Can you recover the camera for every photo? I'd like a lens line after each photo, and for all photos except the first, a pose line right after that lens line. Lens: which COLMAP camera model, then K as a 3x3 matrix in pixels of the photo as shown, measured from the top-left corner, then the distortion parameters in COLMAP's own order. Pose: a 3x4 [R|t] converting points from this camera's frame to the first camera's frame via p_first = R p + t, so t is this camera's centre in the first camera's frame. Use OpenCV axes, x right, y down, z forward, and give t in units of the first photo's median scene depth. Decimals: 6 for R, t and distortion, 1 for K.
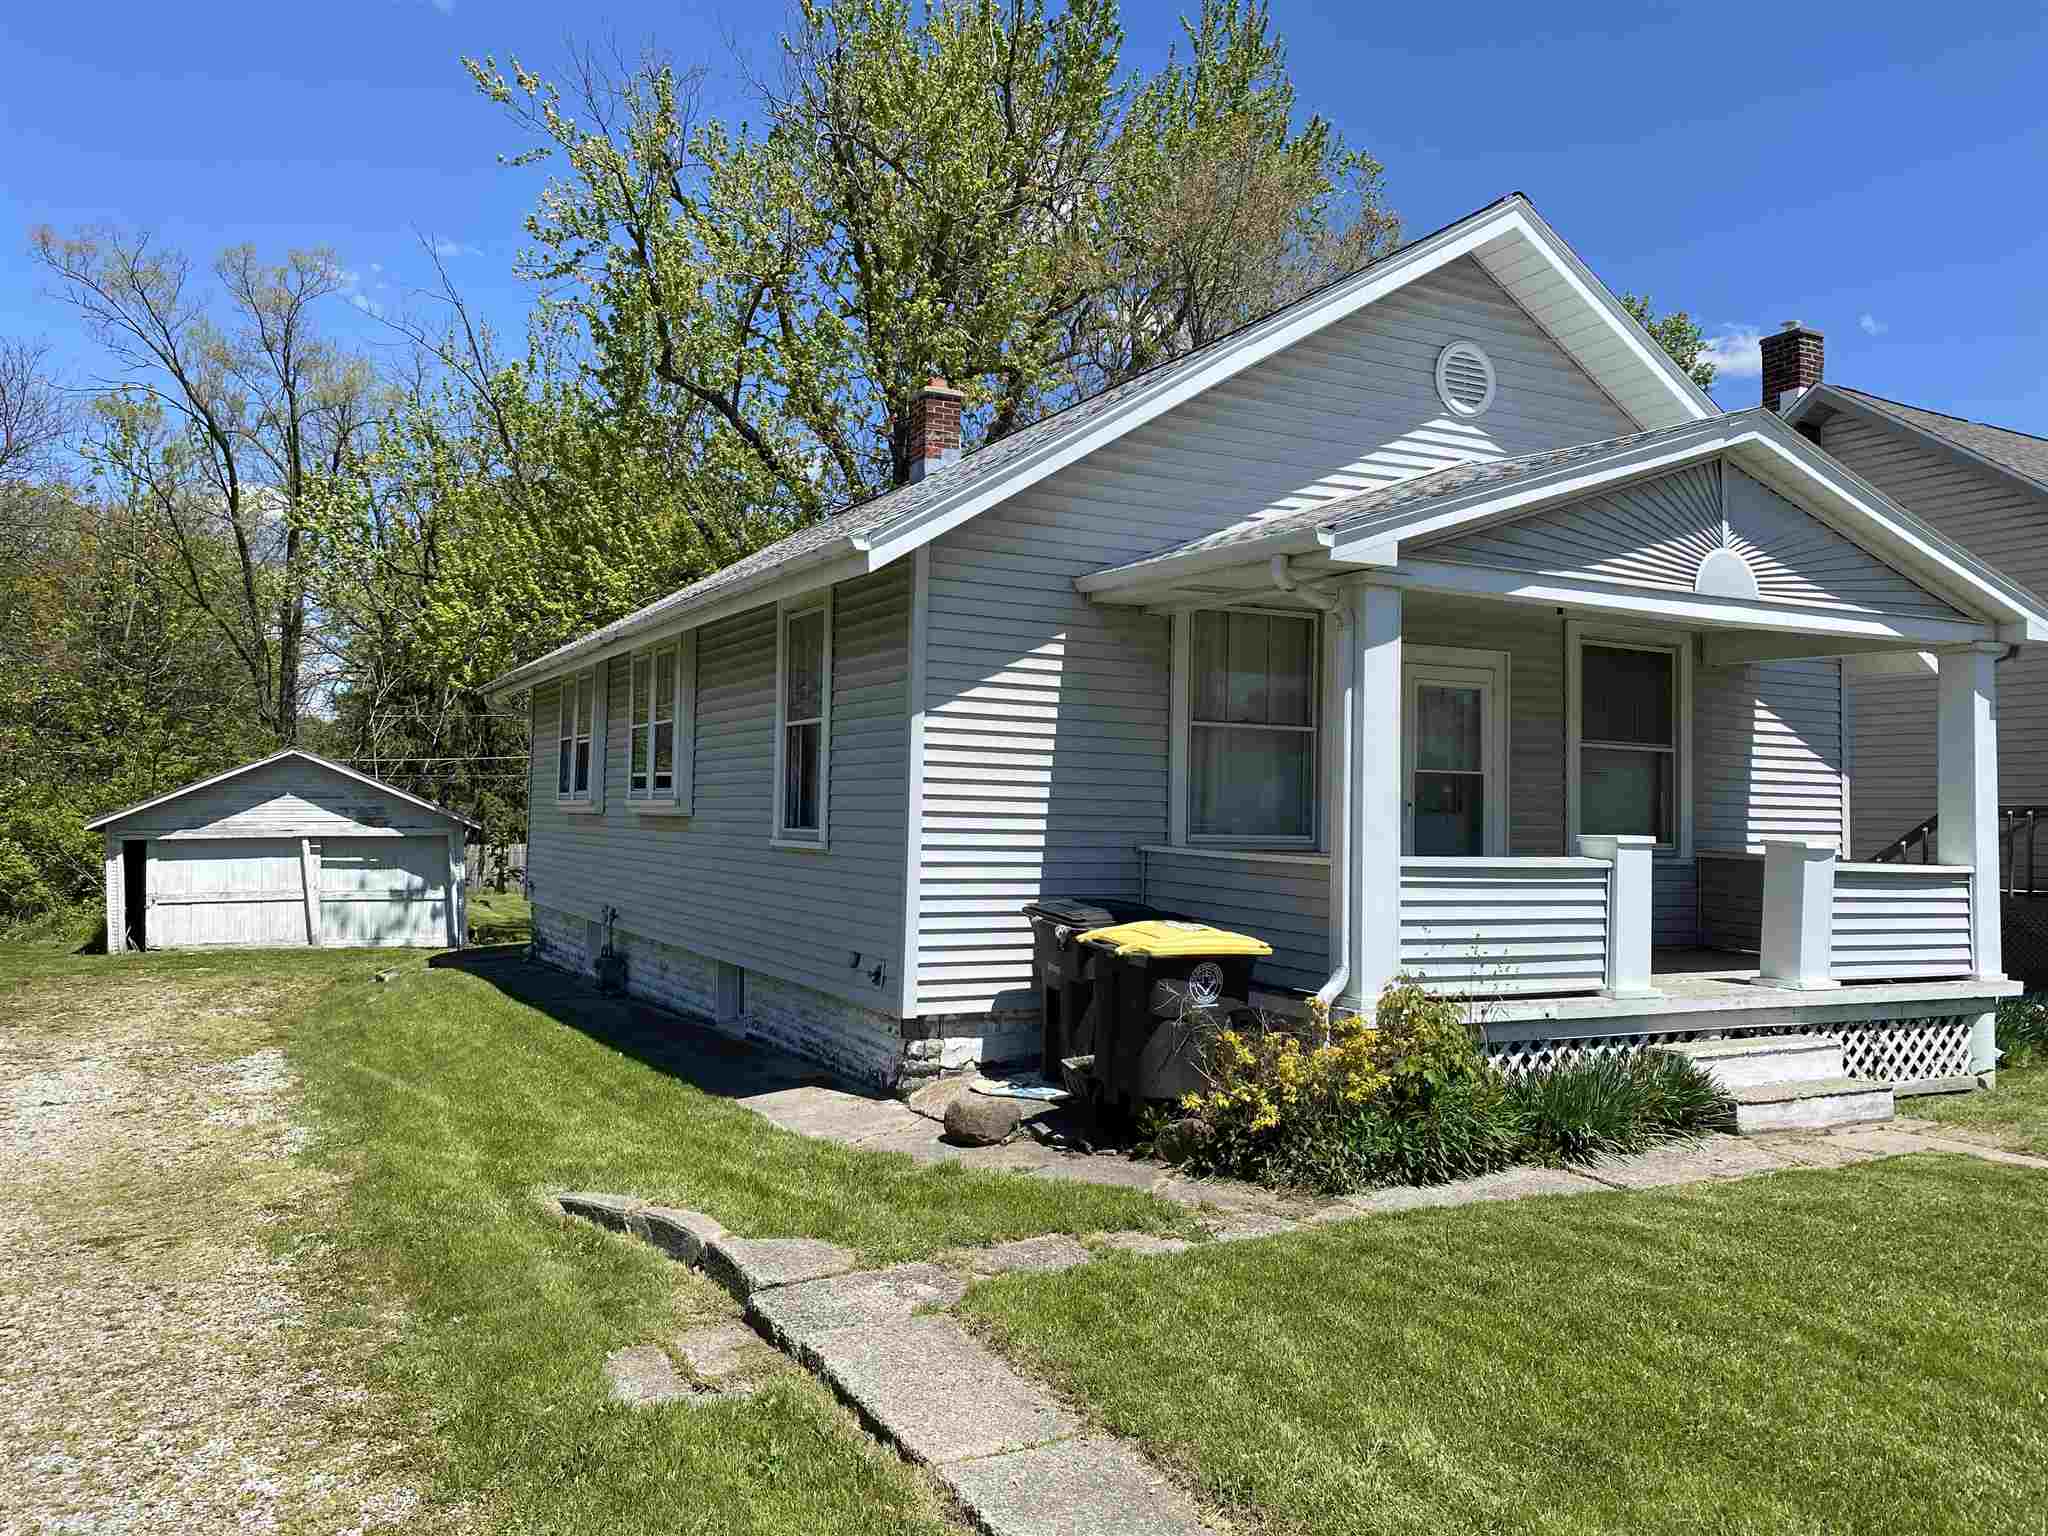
lens RADIAL K [[1589.4, 0, 1024.0], [0, 1589.4, 768.0], [0, 0, 1]] dist [-0.004189, -0.003374]
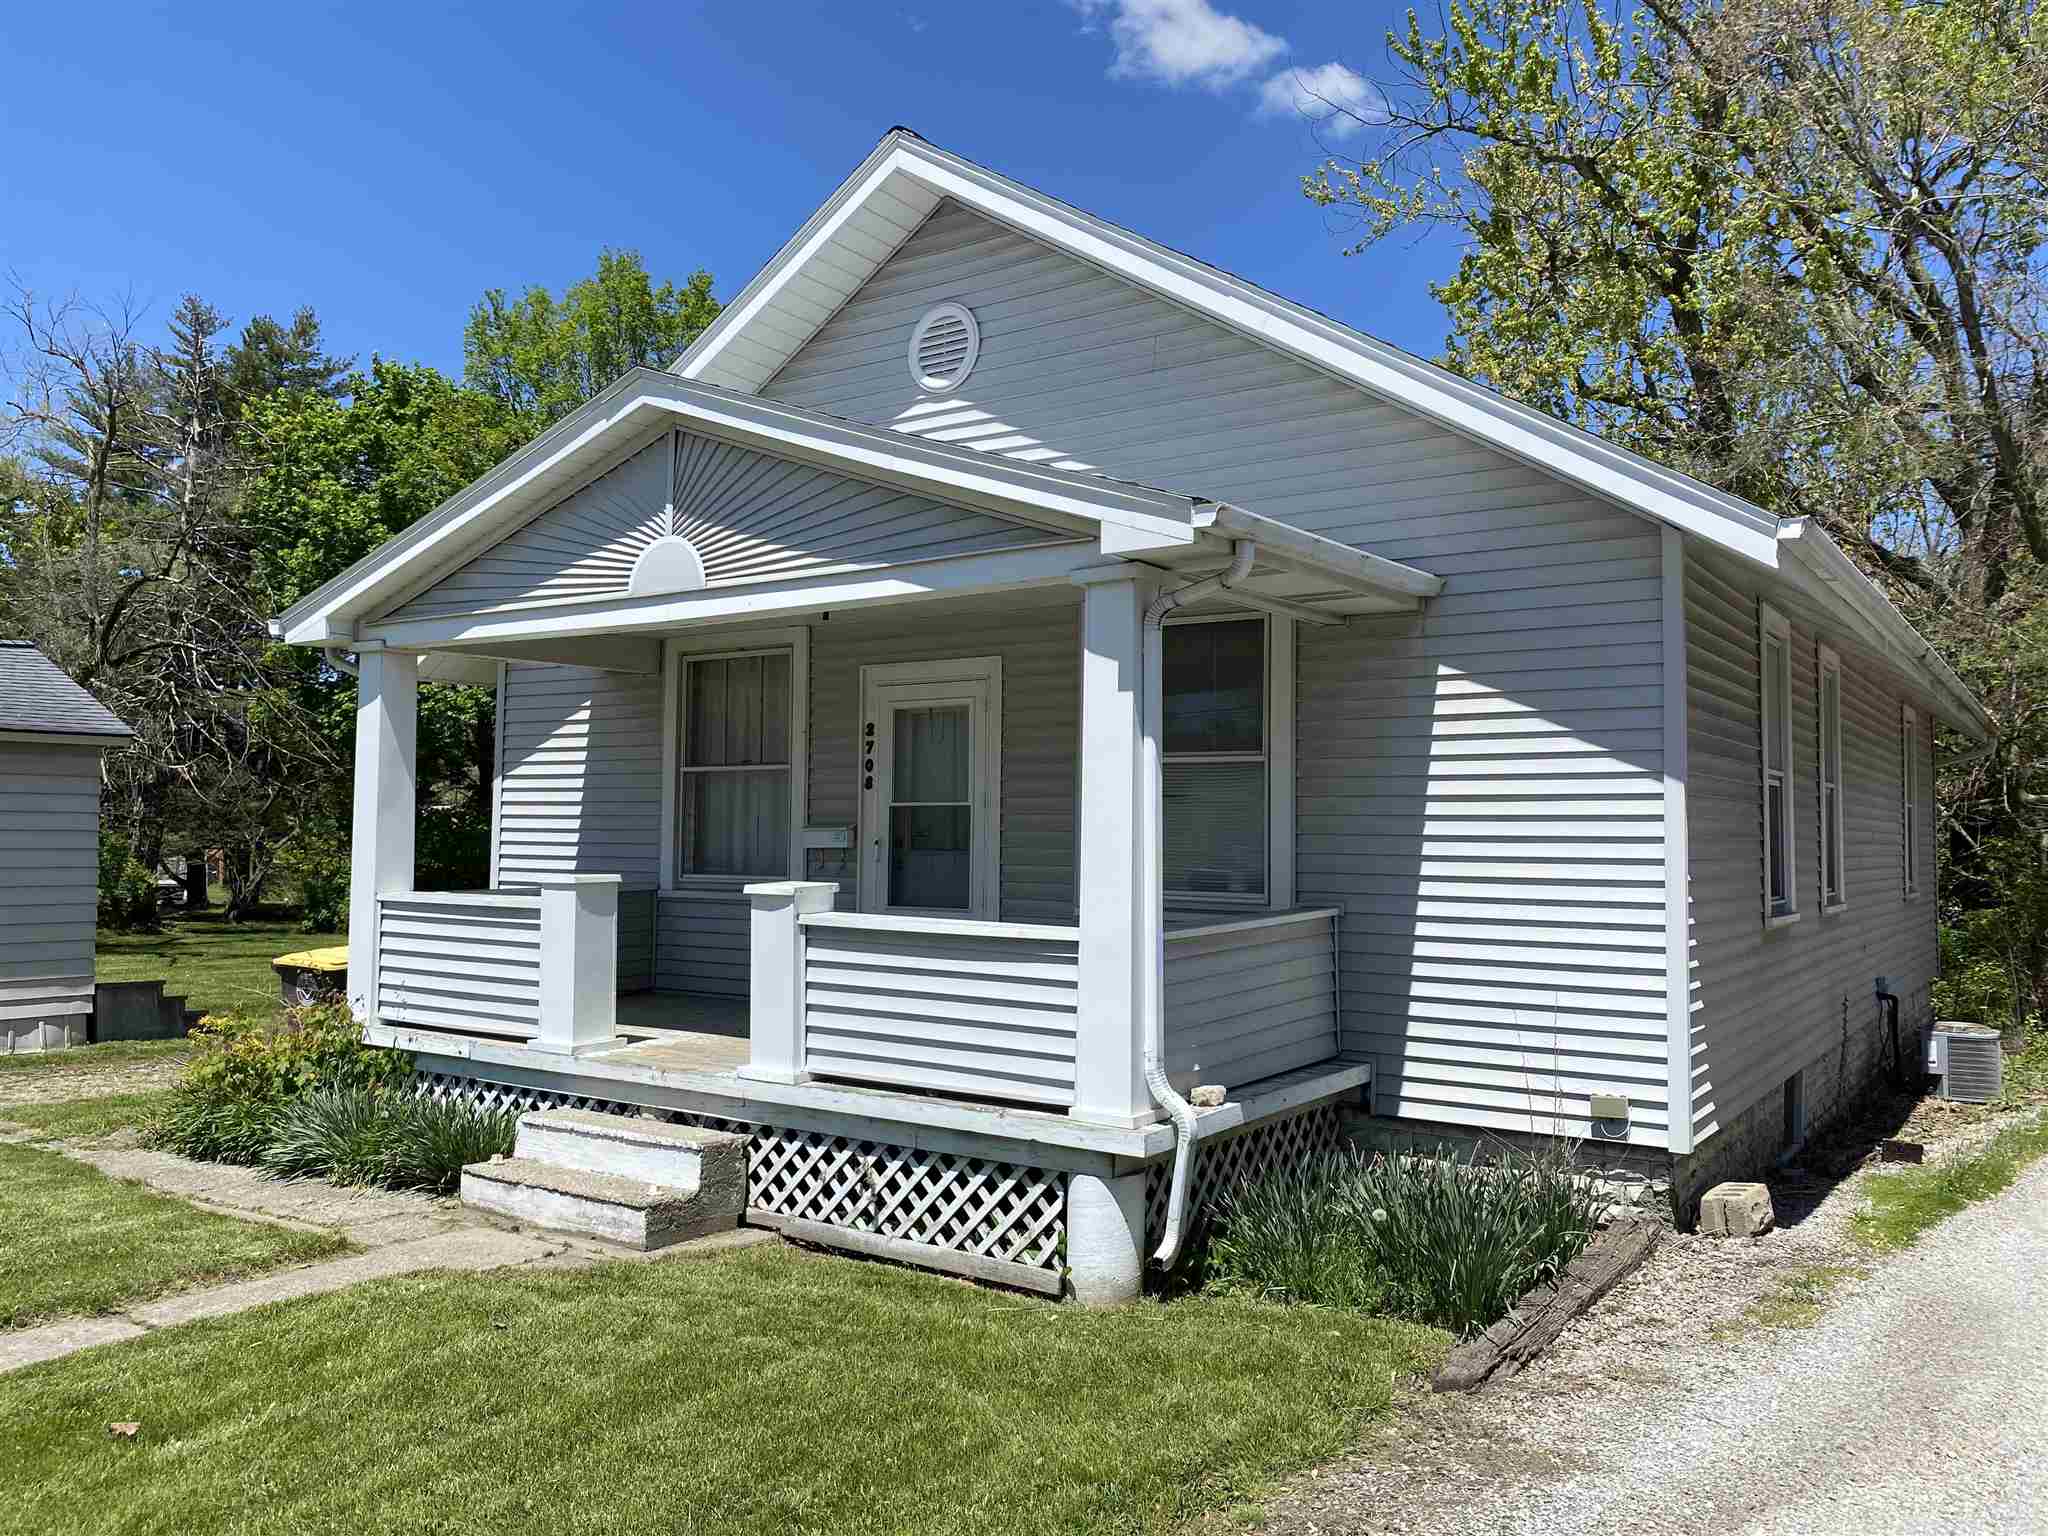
lens RADIAL K [[1589.4, 0, 1024.0], [0, 1589.4, 768.0], [0, 0, 1]] dist [-0.004189, -0.003374]
pose [[0.481206, -0.053931, -0.874947, 1.206911], [0.026050, 0.998545, -0.047222, 0.028345], [0.876220, -0.000069, 0.481911, 0.722969]]
